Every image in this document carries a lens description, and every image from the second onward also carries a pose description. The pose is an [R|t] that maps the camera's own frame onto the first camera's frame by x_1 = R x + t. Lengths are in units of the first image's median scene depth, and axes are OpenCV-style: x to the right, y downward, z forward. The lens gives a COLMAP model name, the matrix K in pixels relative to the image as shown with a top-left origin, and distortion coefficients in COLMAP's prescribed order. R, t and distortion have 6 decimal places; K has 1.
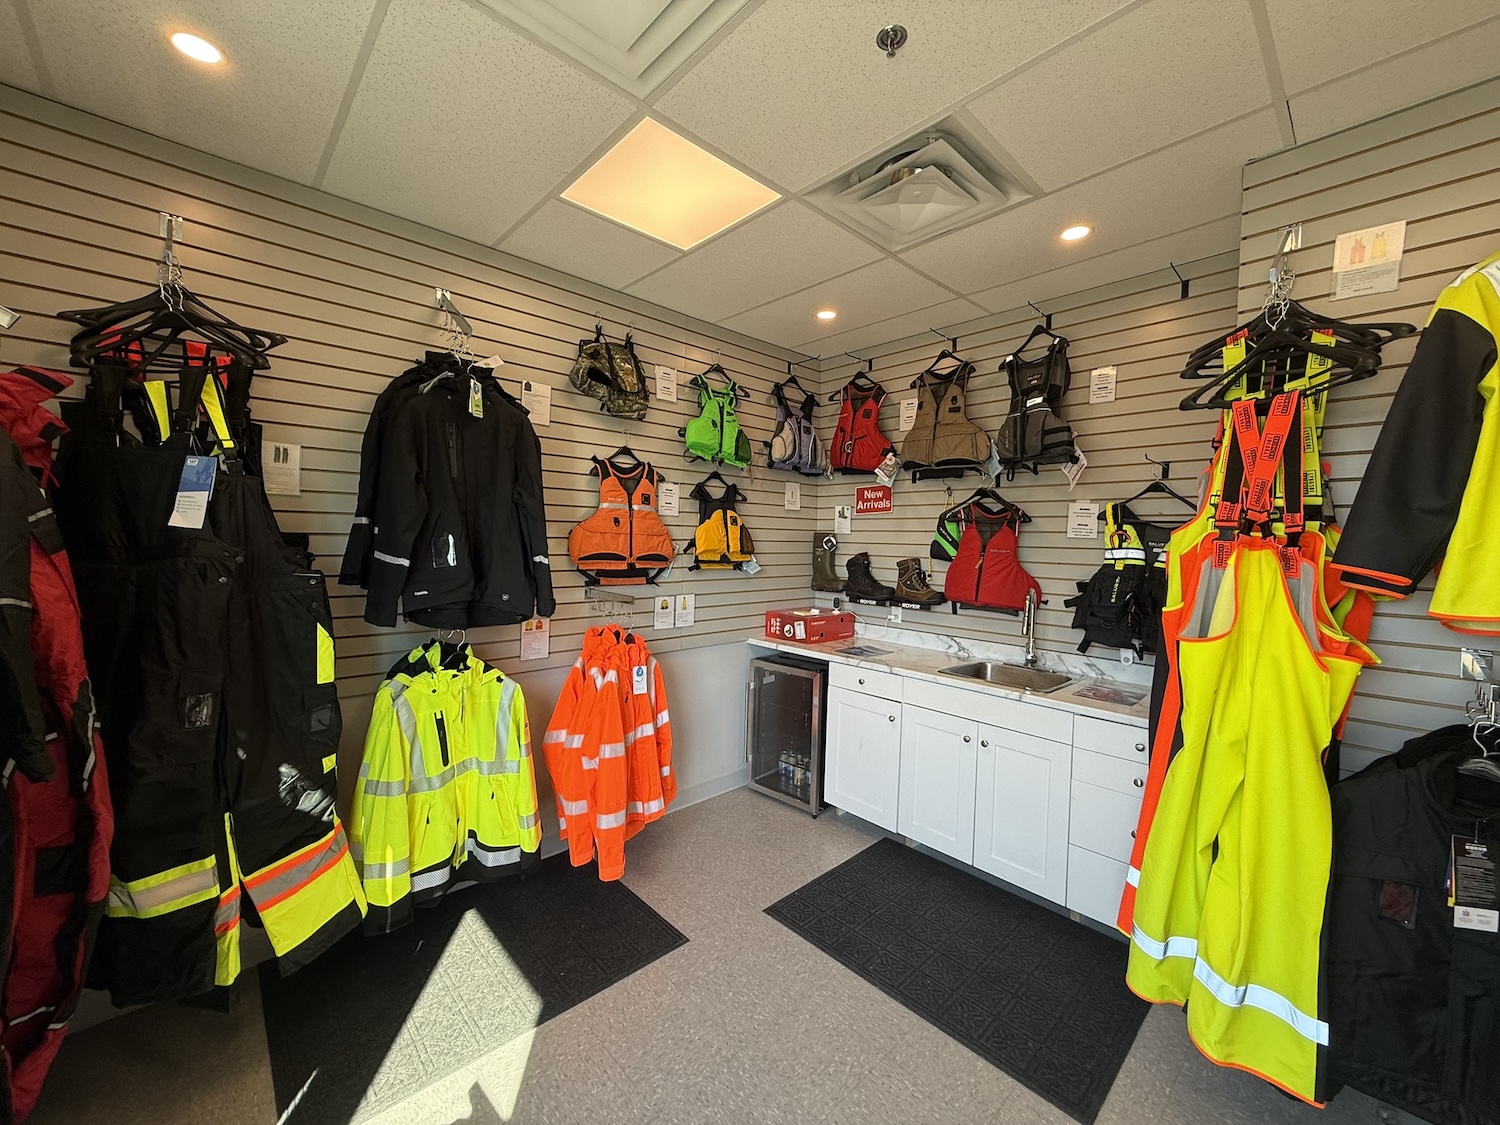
lens RADIAL K [[594.6, 0, 745.3], [0, 594.6, 562.1], [0, 0, 1]] dist [0.001607, 0.000225]
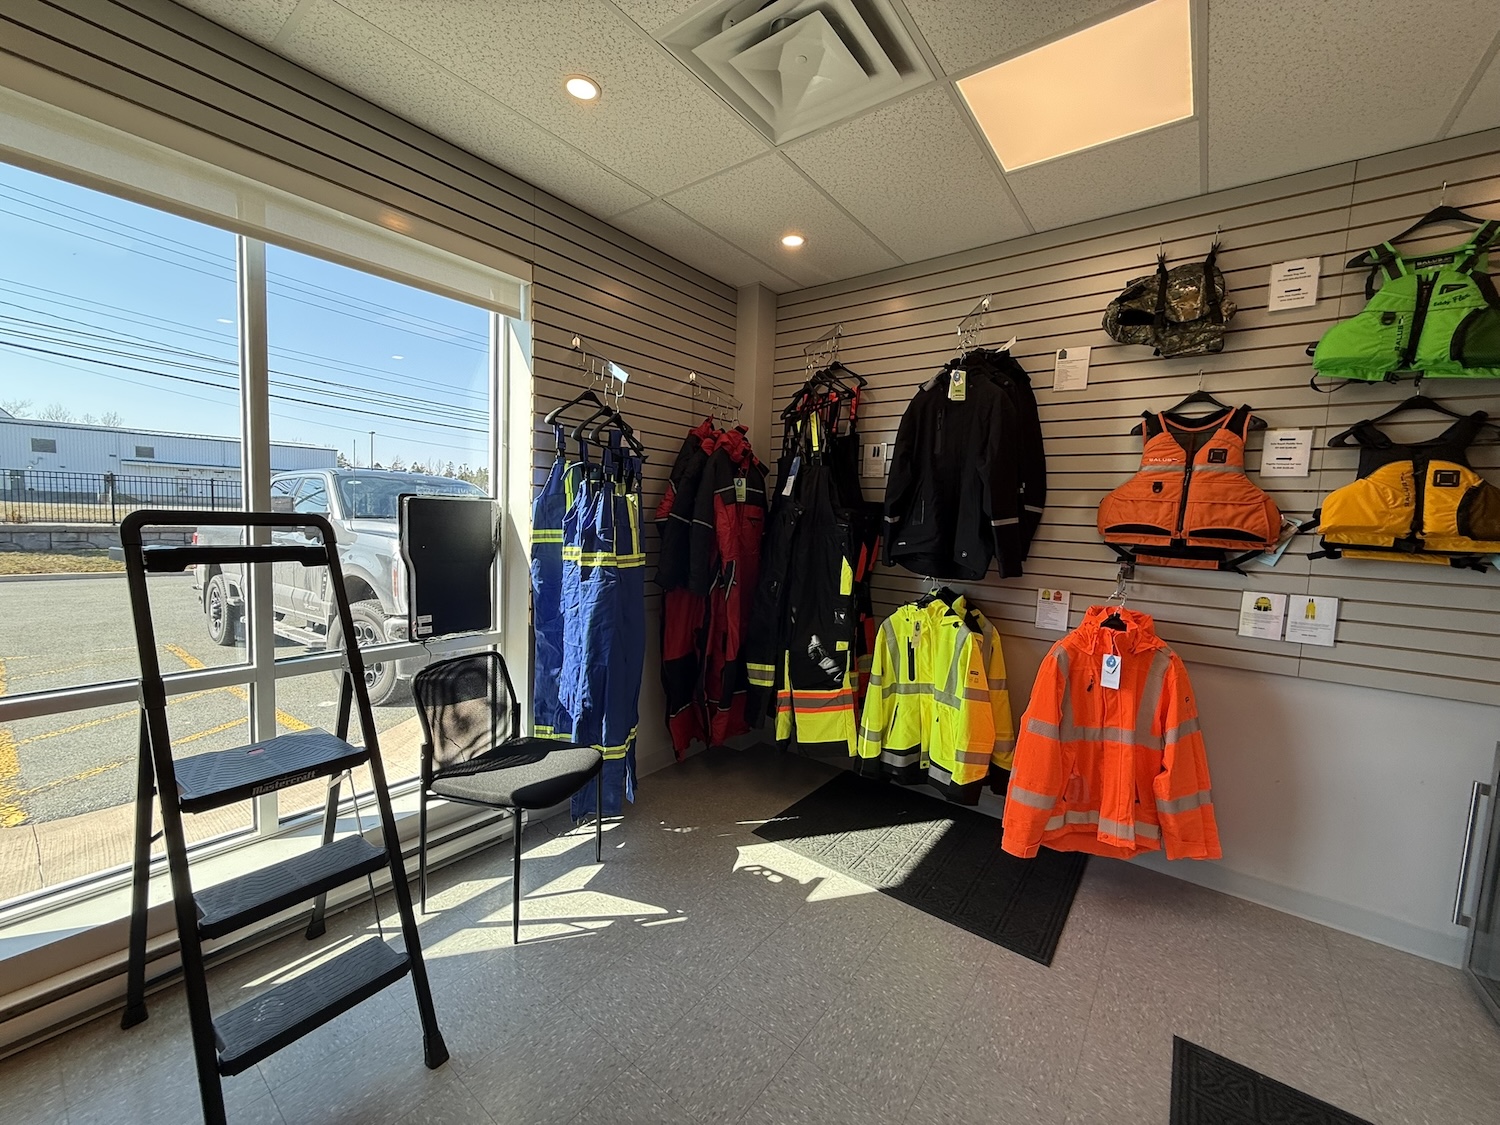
lens RADIAL K [[594.6, 0, 744.8], [0, 594.6, 562.9], [0, 0, 1]] dist [0.001607, 0.000225]
pose [[0.164185, 0.067297, -0.984131, 0.502823], [-0.076554, 0.995530, 0.055305, 0.034184], [0.983455, 0.066259, 0.168603, 0.303773]]
